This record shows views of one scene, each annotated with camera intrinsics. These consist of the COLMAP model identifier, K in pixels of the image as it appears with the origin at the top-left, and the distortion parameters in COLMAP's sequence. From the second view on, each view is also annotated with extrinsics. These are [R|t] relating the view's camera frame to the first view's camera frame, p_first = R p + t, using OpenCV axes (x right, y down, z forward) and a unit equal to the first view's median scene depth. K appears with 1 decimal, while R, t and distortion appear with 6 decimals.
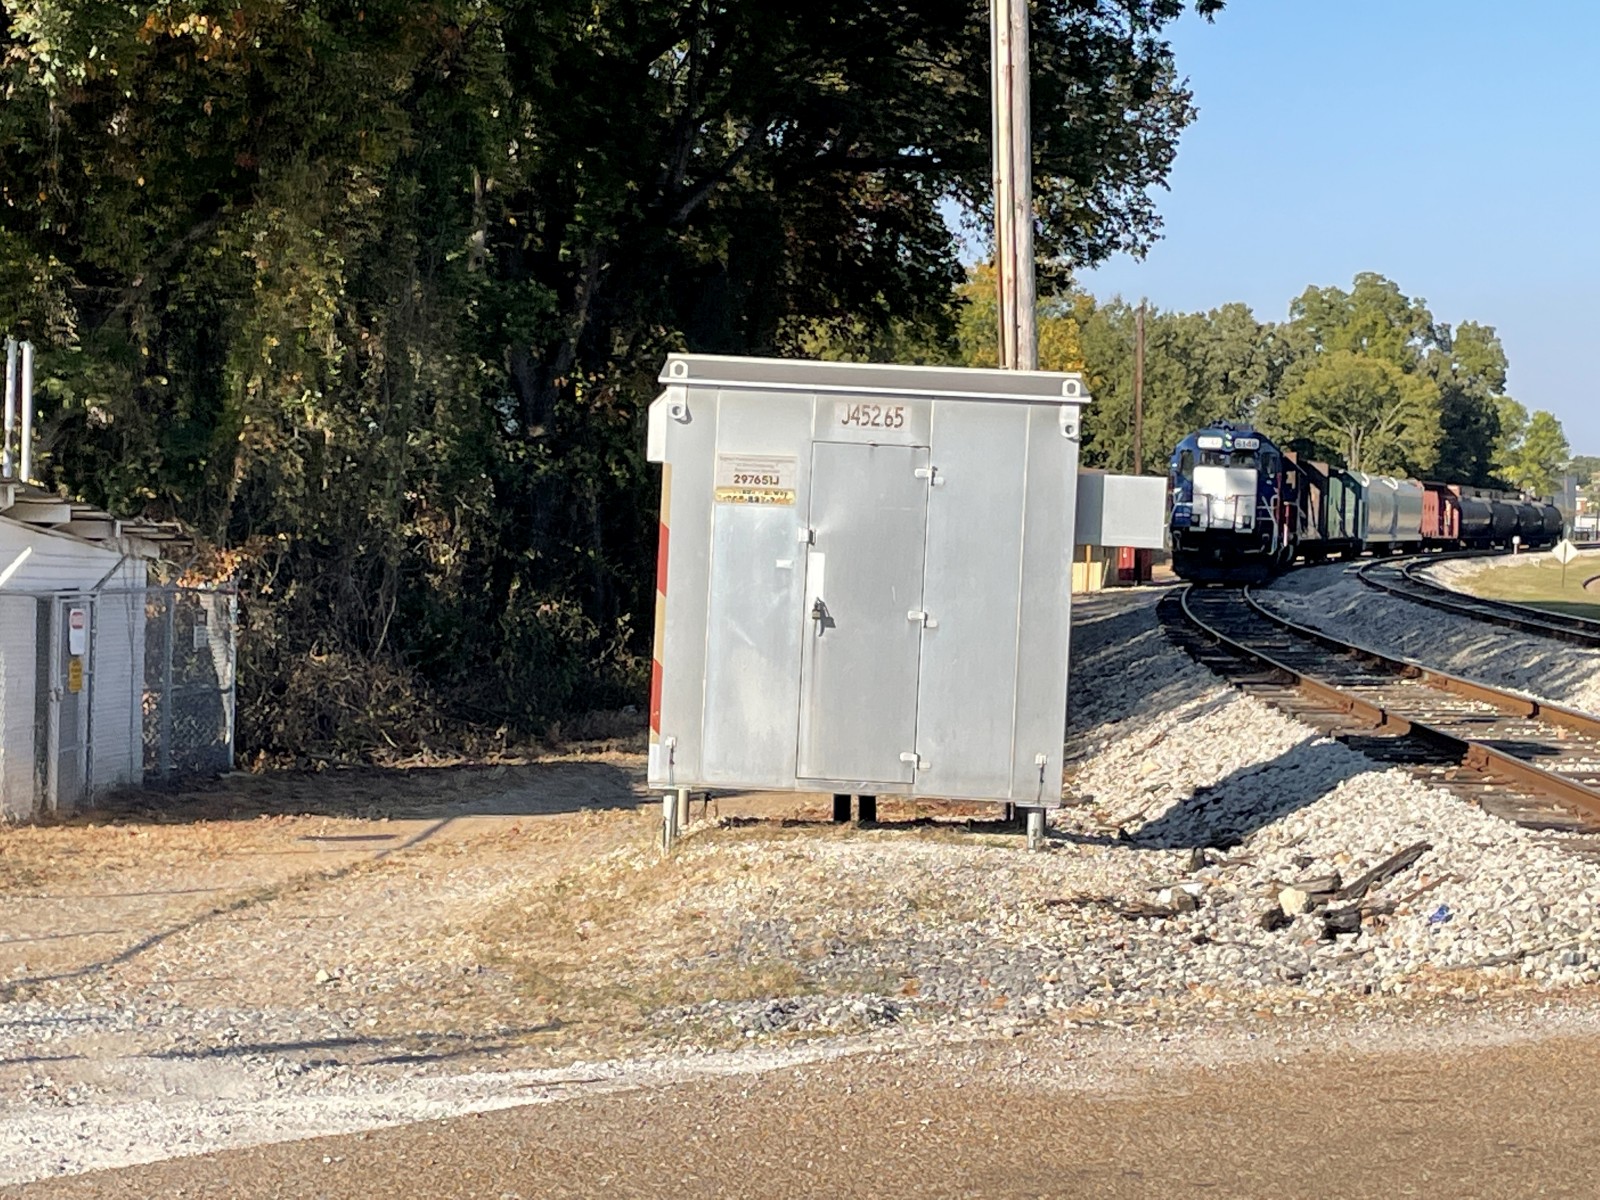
lens RADIAL K [[3450.0, 0, 800.0], [0, 3450.0, 600.0], [0, 0, 1]] dist [0.021985, 0.058617]
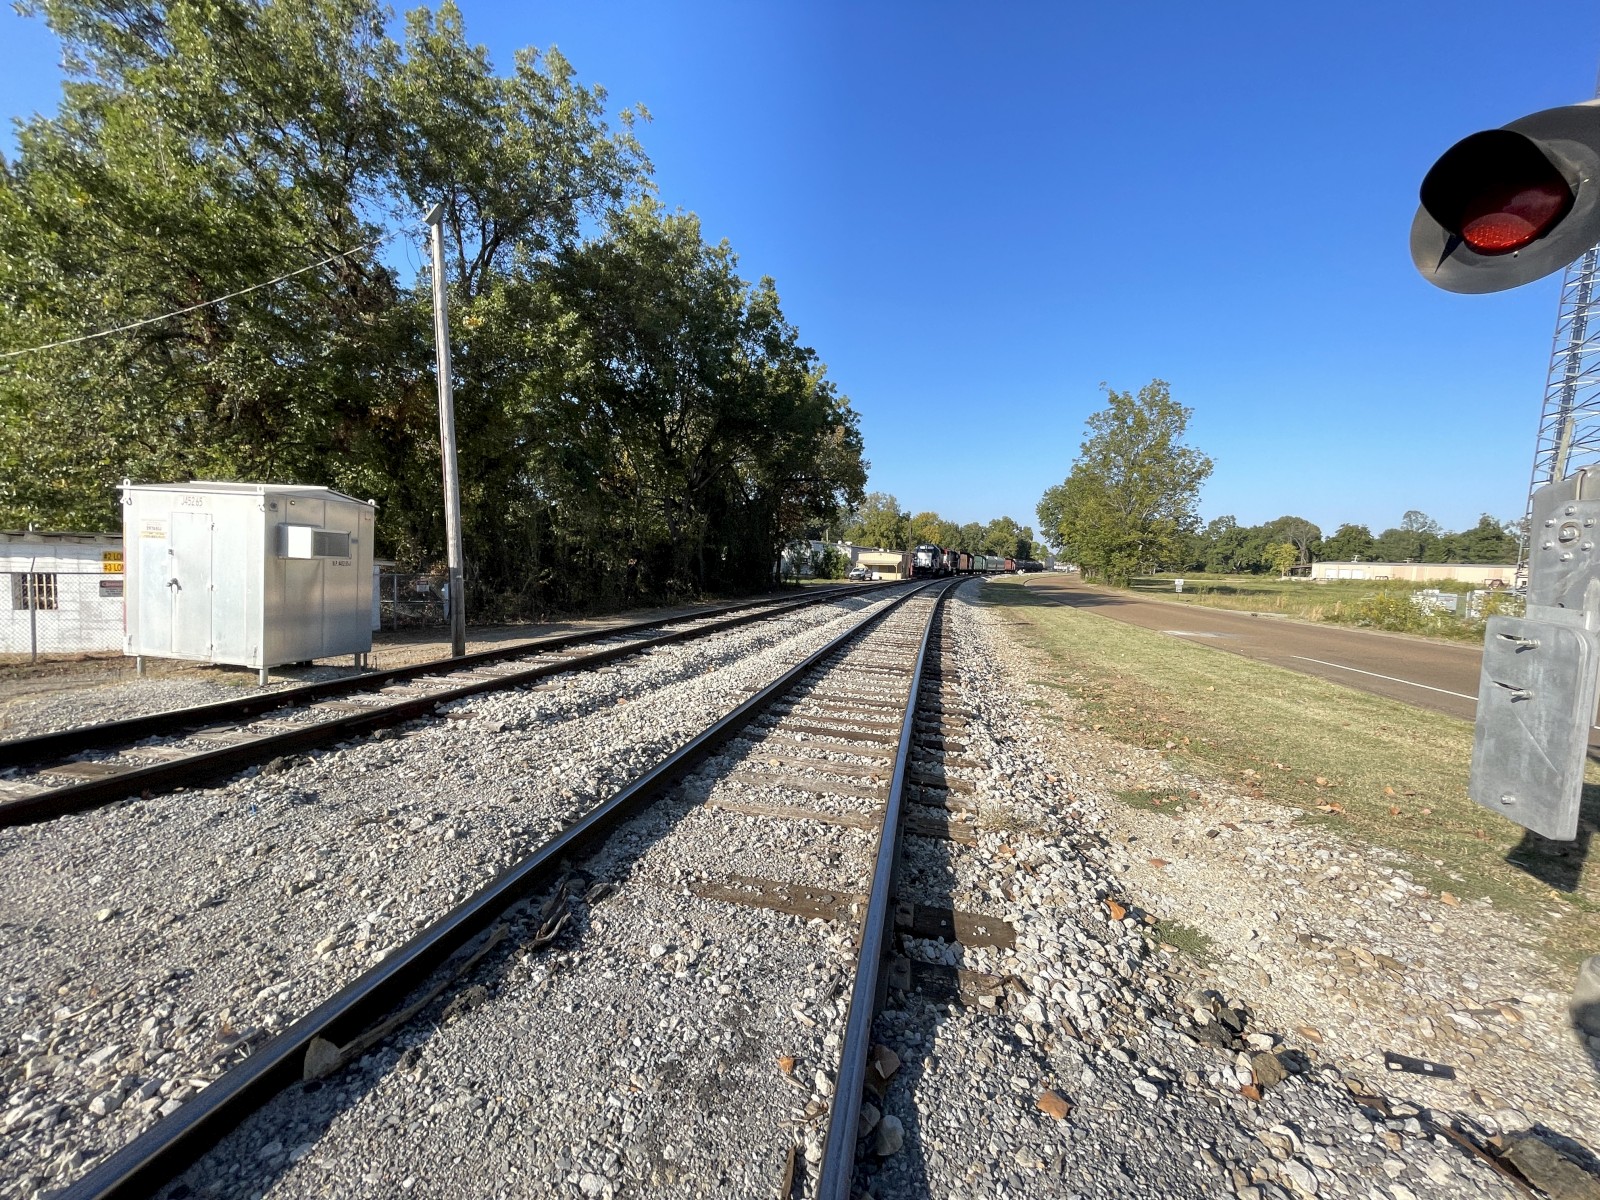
lens RADIAL K [[651.7, 0, 800.0], [0, 651.7, 600.0], [0, 0, 1]] dist [-0.002050, 0.000662]
pose [[0.987827, 0.017037, -0.154620, 0.092627], [-0.012284, 0.999424, 0.031646, -0.000788], [0.155070, -0.029361, 0.987467, 0.110810]]
